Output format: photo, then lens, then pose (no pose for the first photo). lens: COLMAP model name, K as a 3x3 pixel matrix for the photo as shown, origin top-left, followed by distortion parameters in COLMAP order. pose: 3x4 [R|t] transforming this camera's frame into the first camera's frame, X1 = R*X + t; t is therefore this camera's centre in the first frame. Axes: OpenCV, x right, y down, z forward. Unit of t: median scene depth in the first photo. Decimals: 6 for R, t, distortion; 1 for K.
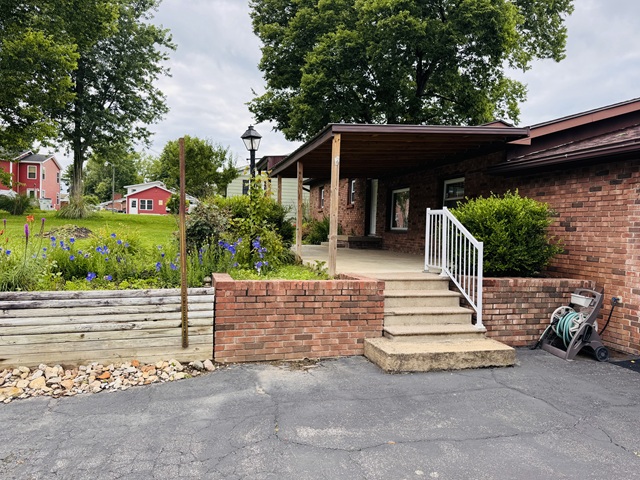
lens RADIAL K [[545.5, 0, 322.6], [0, 545.5, 241.2], [0, 0, 1]] dist [0.140297, 0.004834]
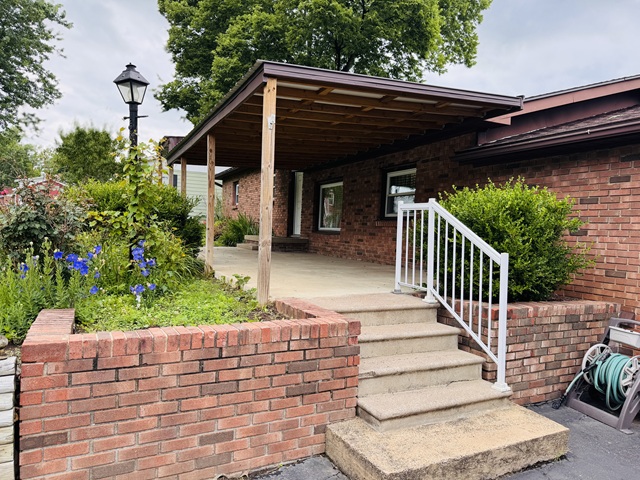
lens RADIAL K [[456.1, 0, 316.6], [0, 456.1, 243.5], [0, 0, 1]] dist [0.032839, -0.026761]
pose [[0.982868, 0.002941, 0.184285, -0.018363], [-0.005048, 0.999927, 0.010964, -0.012111], [-0.184239, -0.011706, 0.982812, 0.452657]]
